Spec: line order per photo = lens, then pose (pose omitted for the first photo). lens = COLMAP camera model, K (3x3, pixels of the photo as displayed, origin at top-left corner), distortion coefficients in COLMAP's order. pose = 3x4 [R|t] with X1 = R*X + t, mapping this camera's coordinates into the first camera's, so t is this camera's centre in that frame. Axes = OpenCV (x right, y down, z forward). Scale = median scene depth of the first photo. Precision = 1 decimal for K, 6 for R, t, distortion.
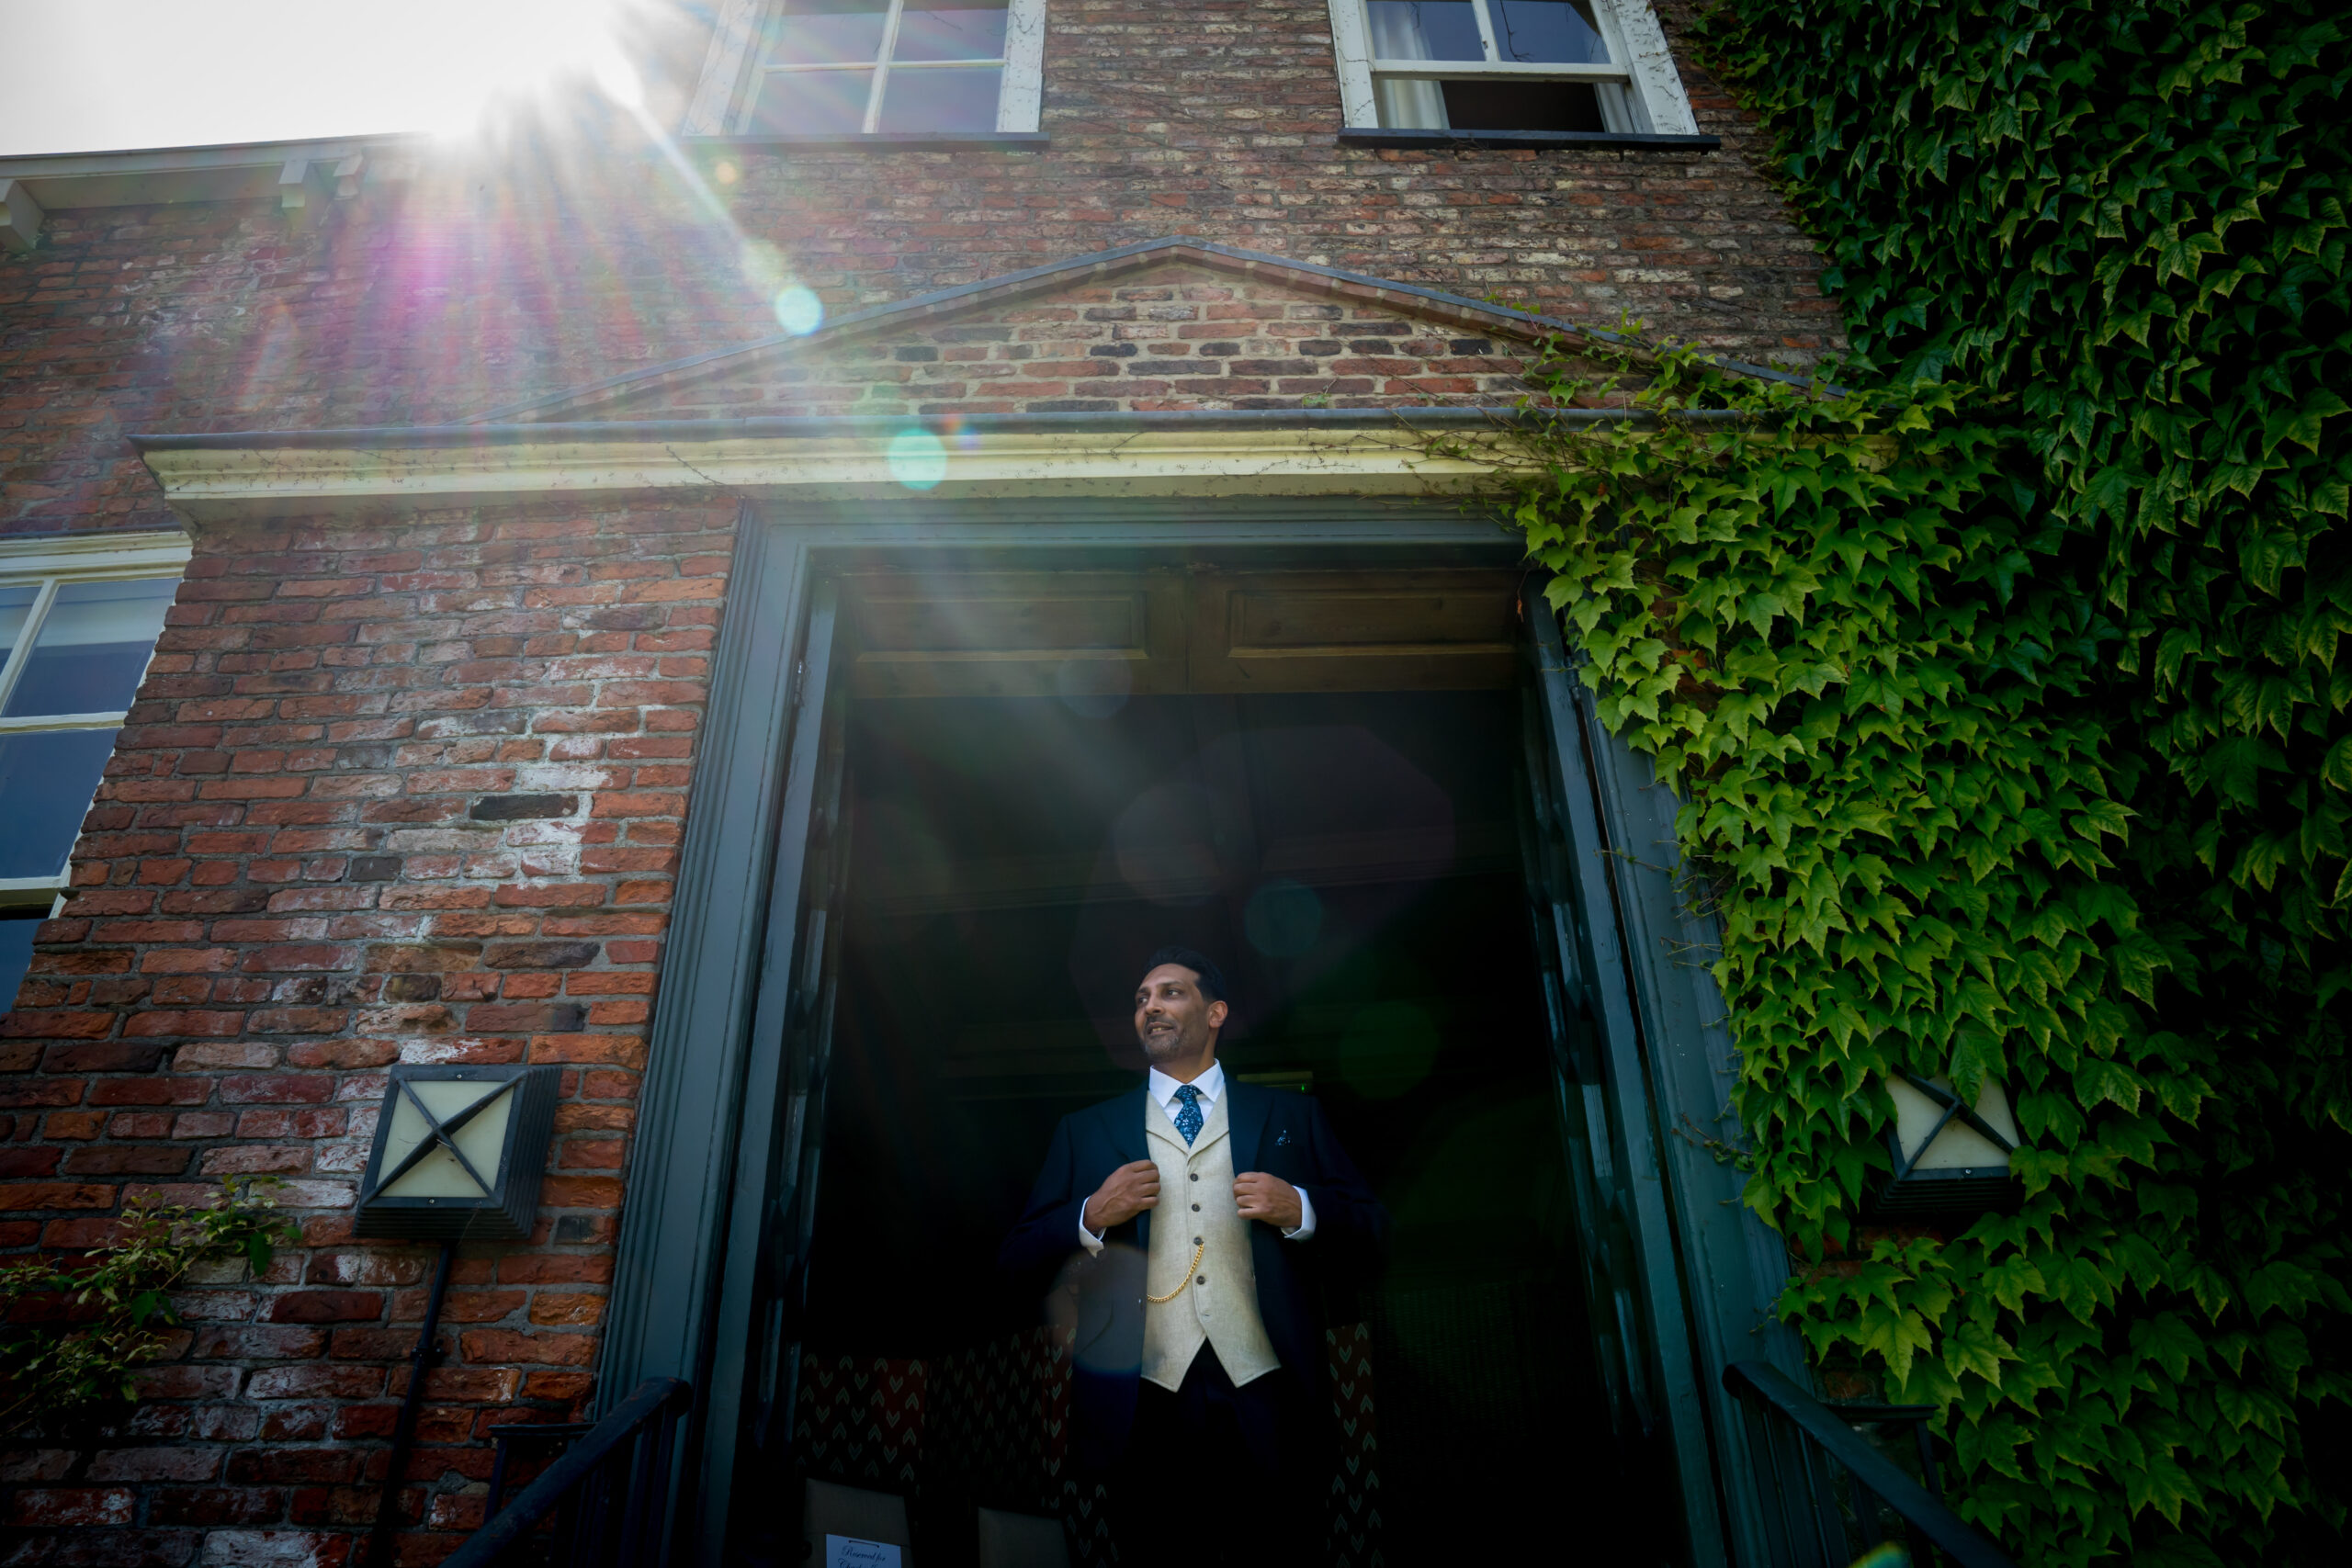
lens RADIAL K [[1642.7, 0, 1168.7], [0, 1642.7, 783.9], [0, 0, 1]] dist [-0.127100, 0.089992]
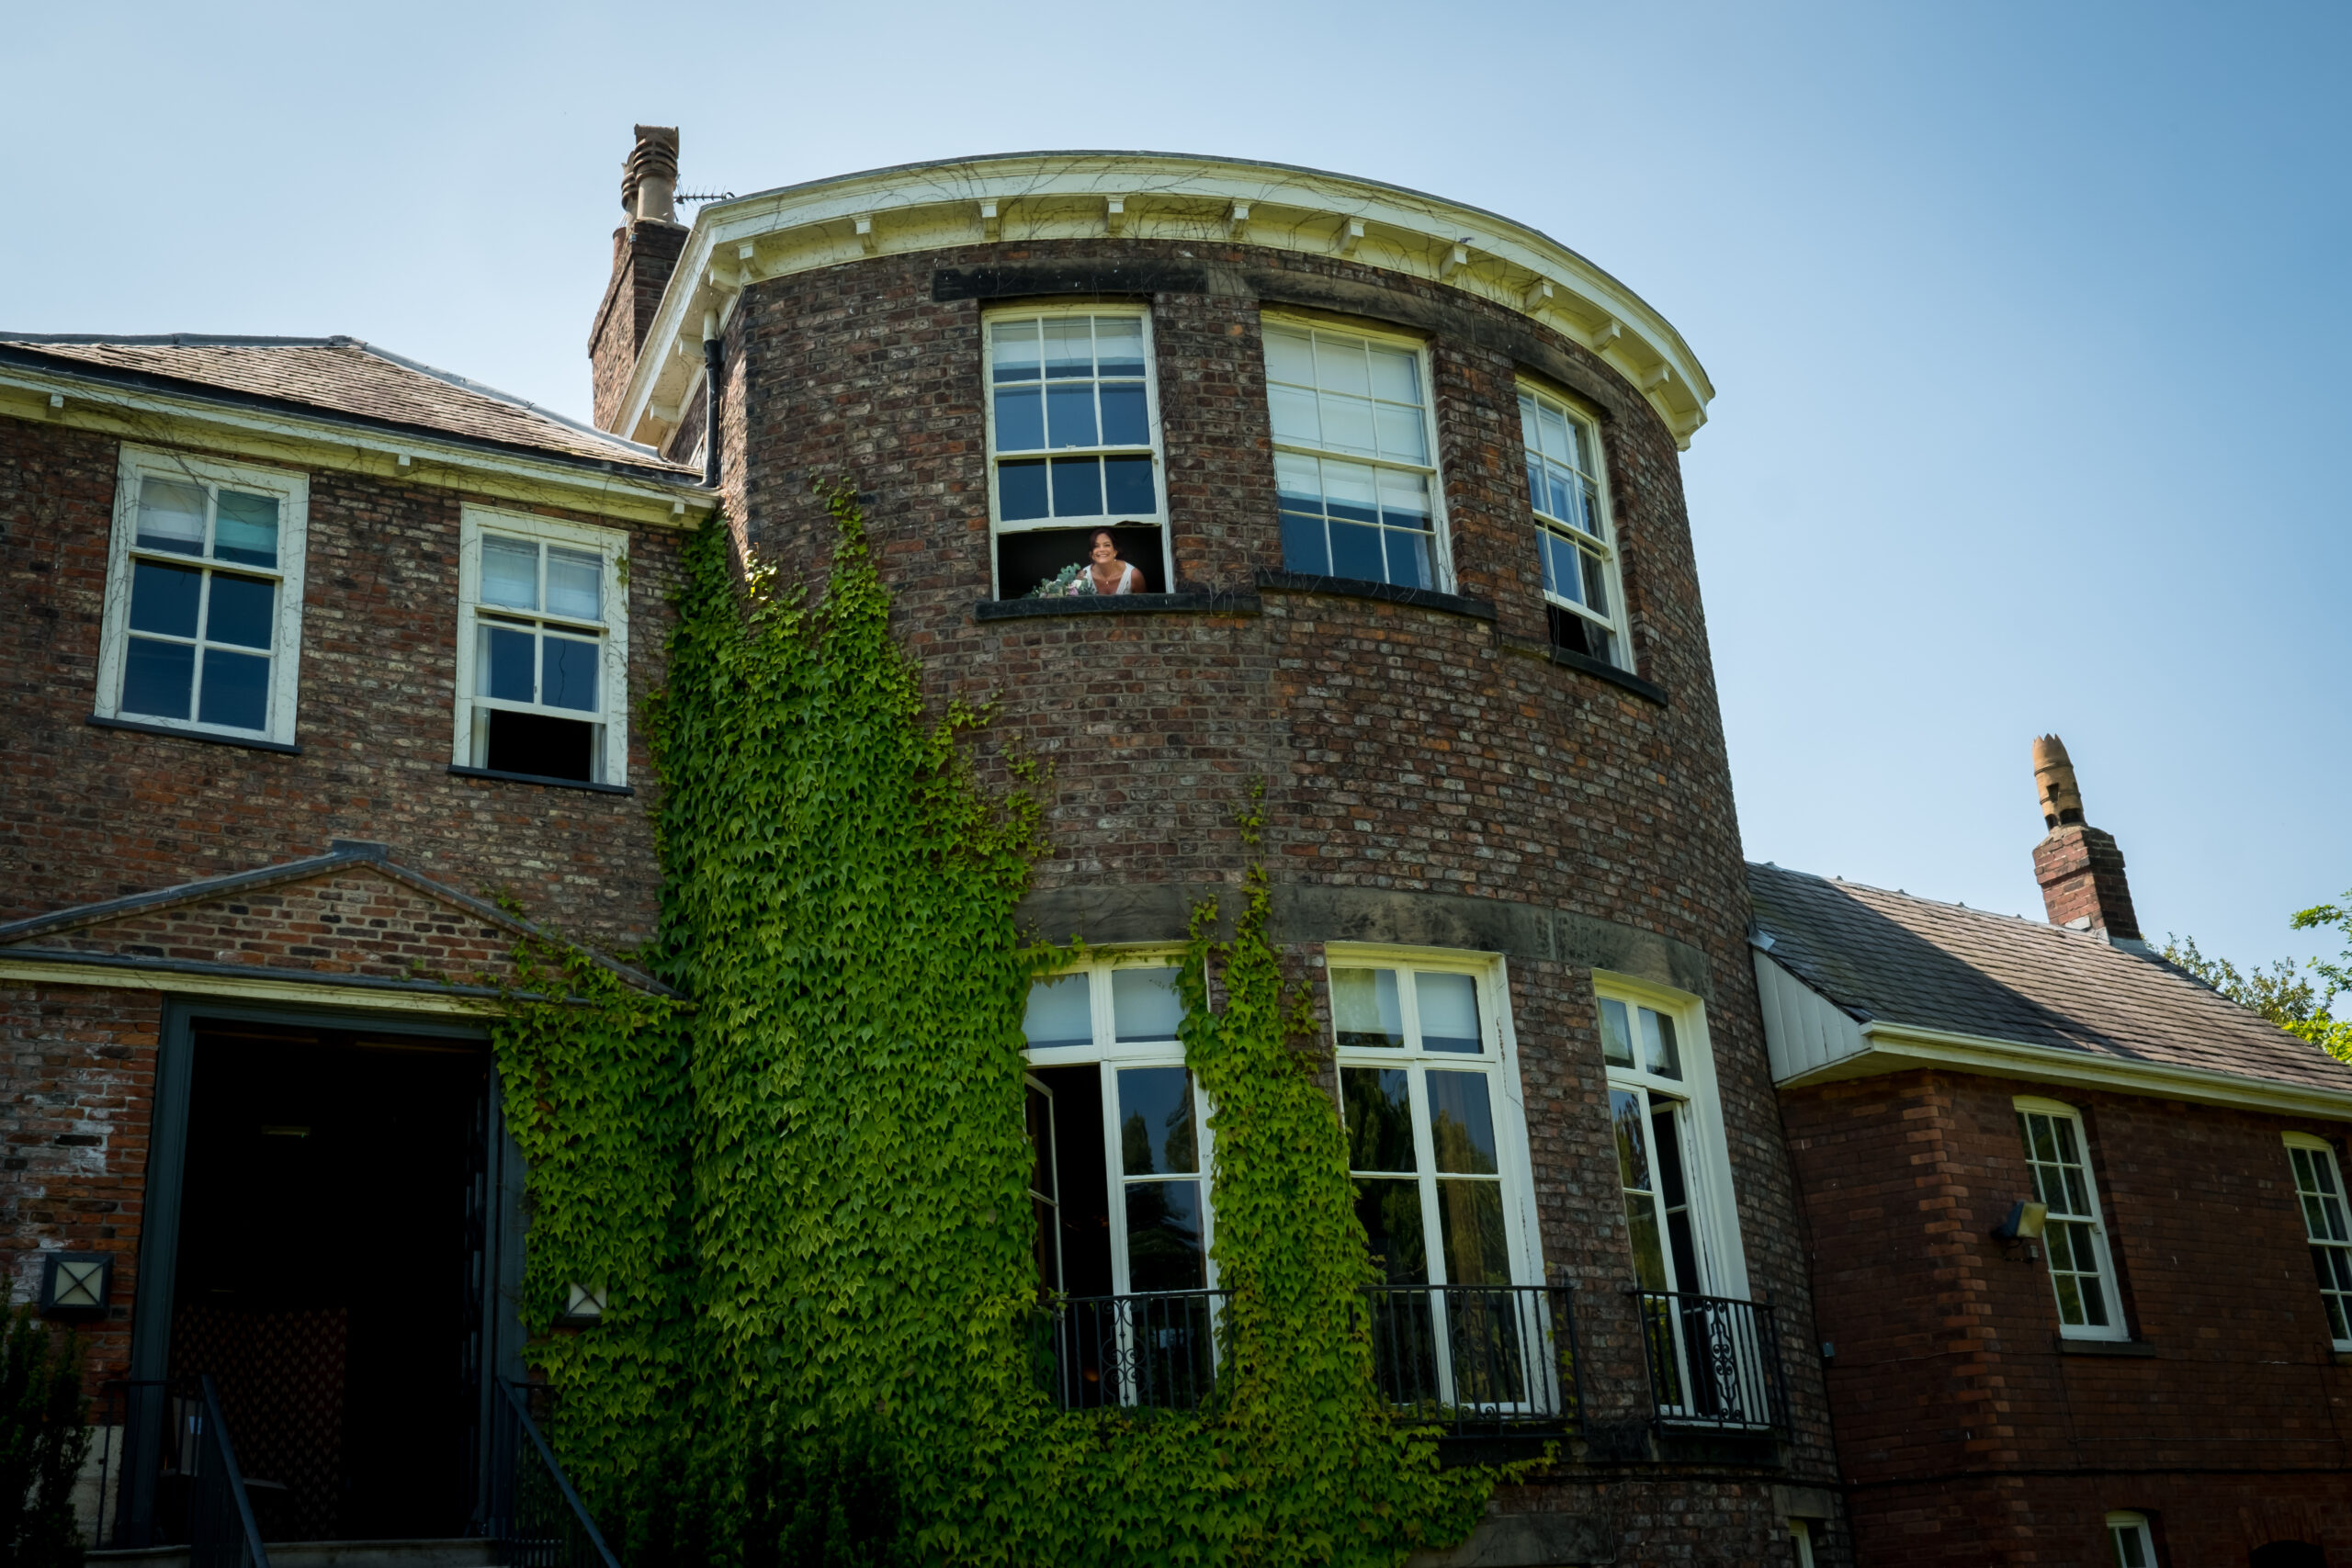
lens RADIAL K [[2432.3, 0, 1196.4], [0, 2432.3, 787.6], [0, 0, 1]] dist [-0.010473, 0.000000]
pose [[0.857049, 0.140830, 0.495614, -0.842710], [-0.233235, 0.963763, 0.129469, -1.393906], [-0.459422, -0.226556, 0.858839, -2.898404]]
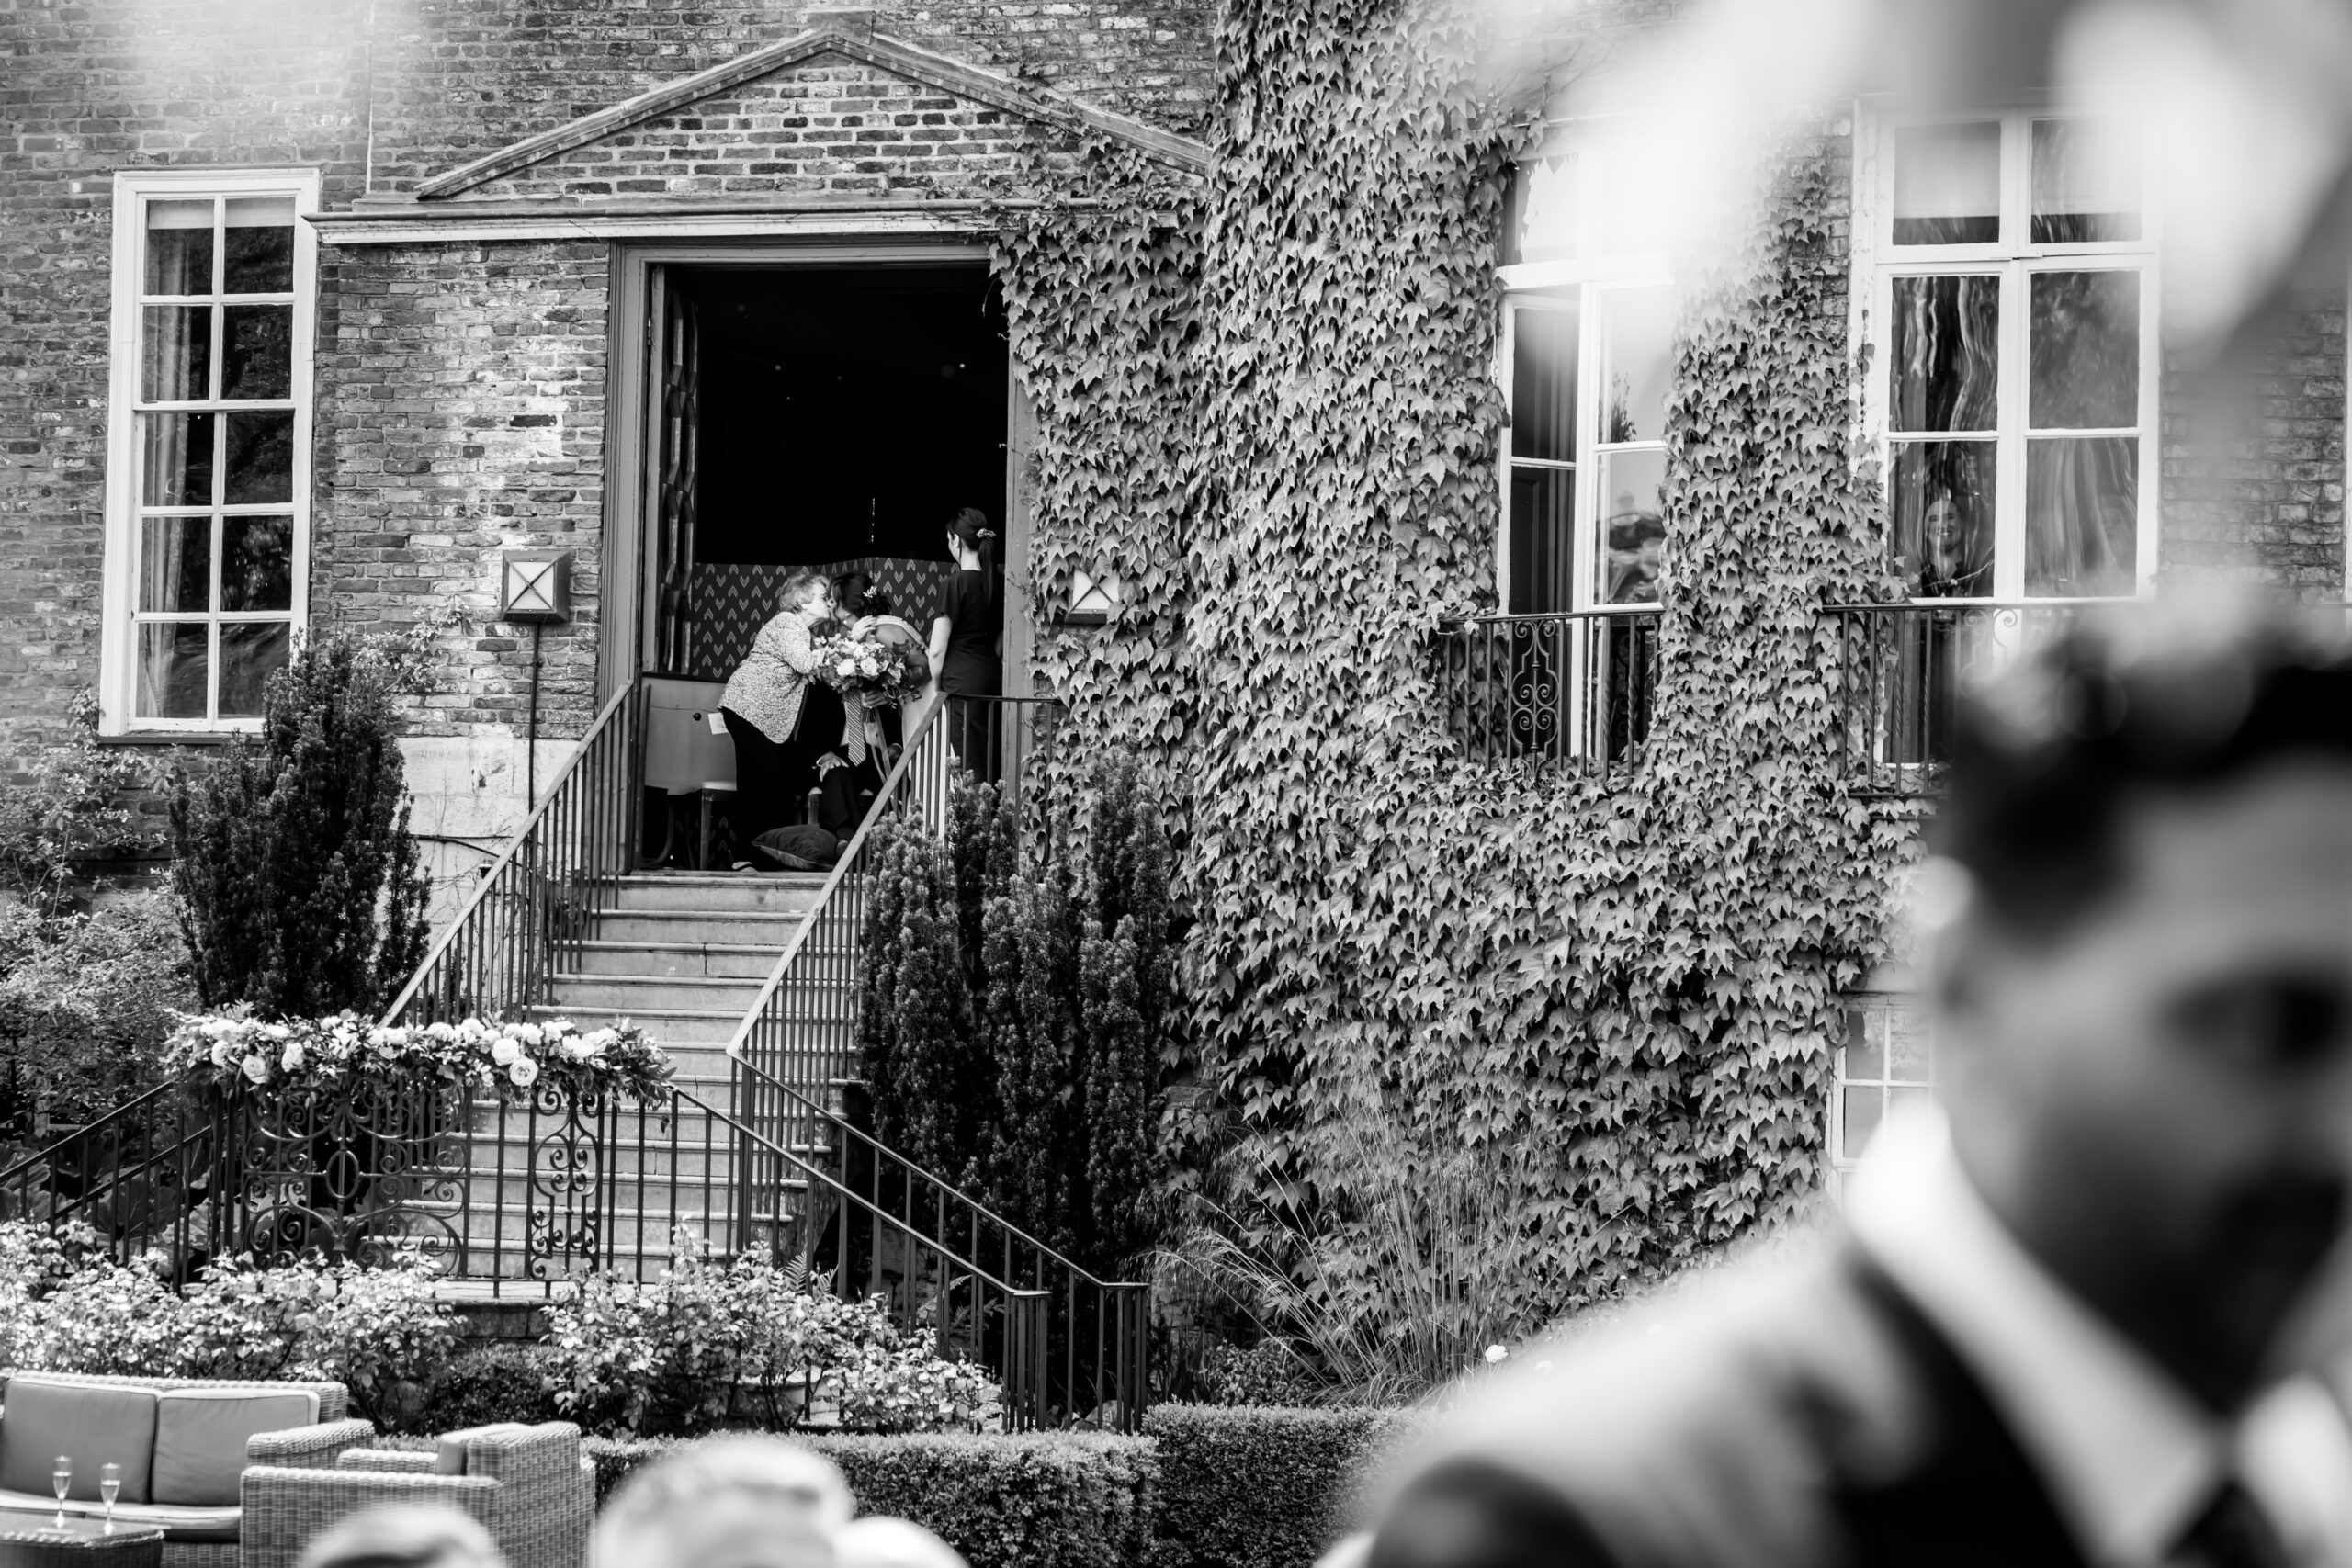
lens RADIAL K [[6024.1, 0, 1157.3], [0, 6024.1, 795.7], [0, 0, 1]] dist [-0.016613, 0.000000]
pose [[0.974731, 0.022281, -0.222266, 2.235232], [0.093013, 0.864170, 0.494528, -3.471441], [0.203094, -0.502706, 0.840262, -5.901005]]
